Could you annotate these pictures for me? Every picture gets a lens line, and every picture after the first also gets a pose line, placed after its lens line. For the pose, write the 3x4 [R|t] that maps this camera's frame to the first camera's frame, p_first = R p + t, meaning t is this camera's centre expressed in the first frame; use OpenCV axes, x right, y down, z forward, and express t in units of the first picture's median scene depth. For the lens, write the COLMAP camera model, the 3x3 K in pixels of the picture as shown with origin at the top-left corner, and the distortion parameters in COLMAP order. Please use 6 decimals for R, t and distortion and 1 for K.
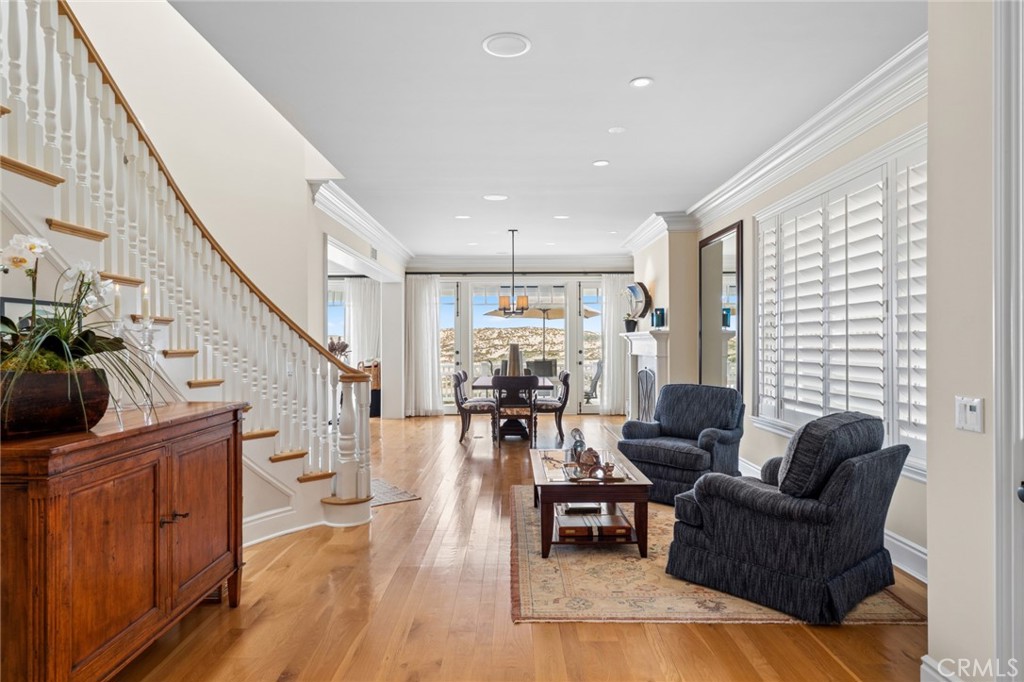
lens RADIAL K [[617.7, 0, 515.0], [0, 617.7, 343.1], [0, 0, 1]] dist [0.002678, -0.000465]
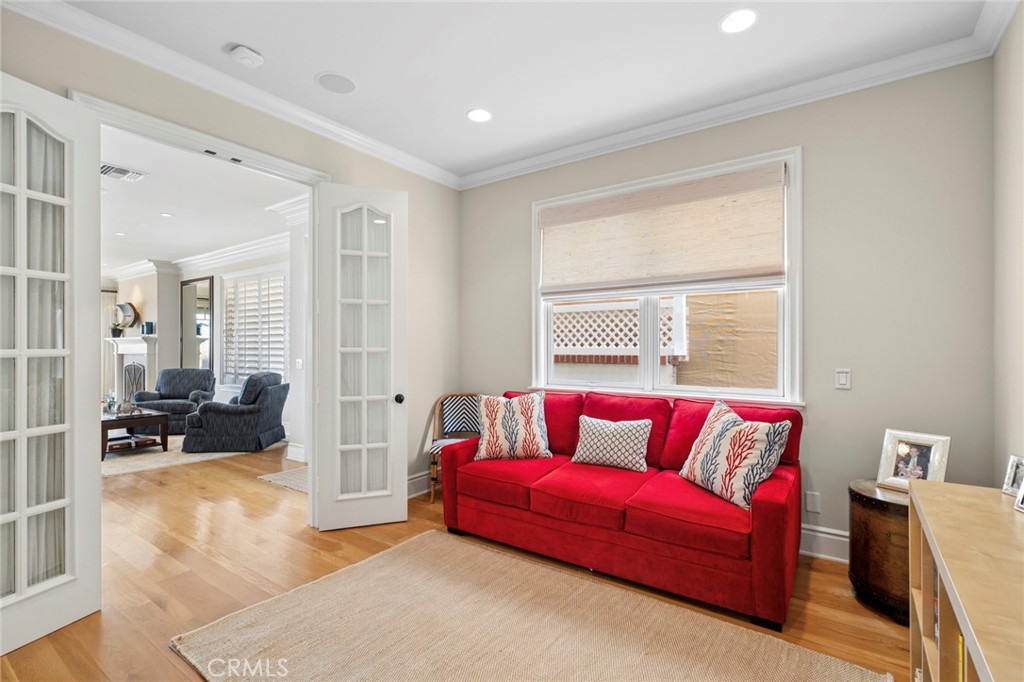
lens RADIAL K [[484.8, 0, 510.3], [0, 484.8, 350.0], [0, 0, 1]] dist [0.000158, -0.000072]
pose [[0.593733, -0.000998, 0.804661, -0.327394], [-0.000597, 0.999998, 0.001680, 0.015524], [-0.804662, -0.001478, 0.593732, -0.686827]]
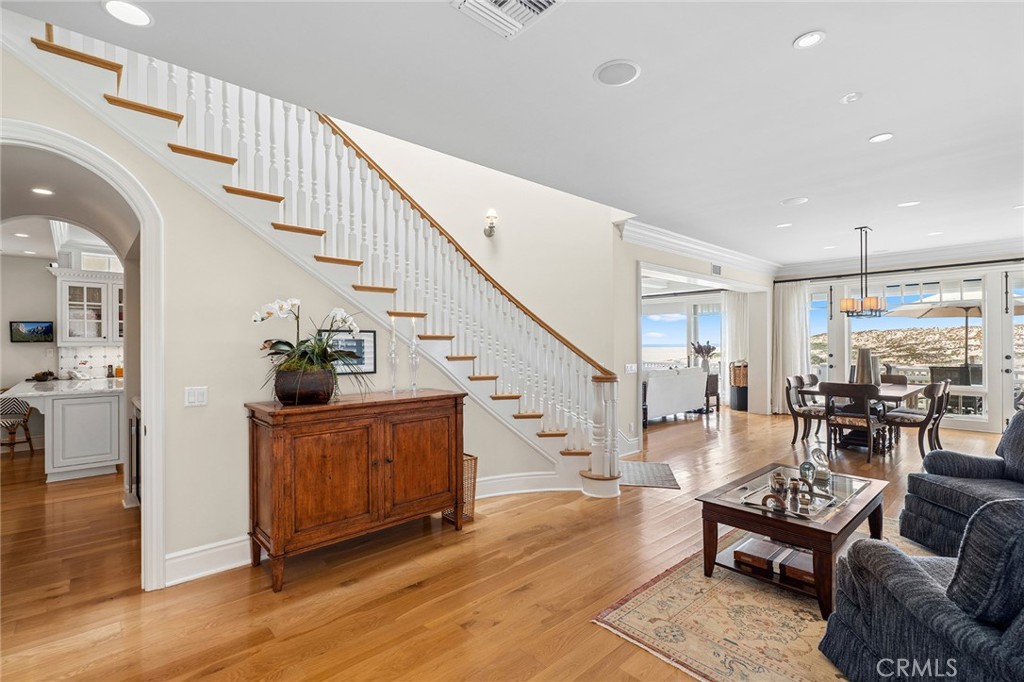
lens RADIAL K [[472.6, 0, 508.5], [0, 472.6, 342.7], [0, 0, 1]] dist [0.001225, -0.000338]
pose [[0.667258, -0.003193, -0.744820, 0.335469], [0.002913, 0.999994, -0.001677, -0.015488], [0.744821, -0.001051, 0.667264, 0.233632]]
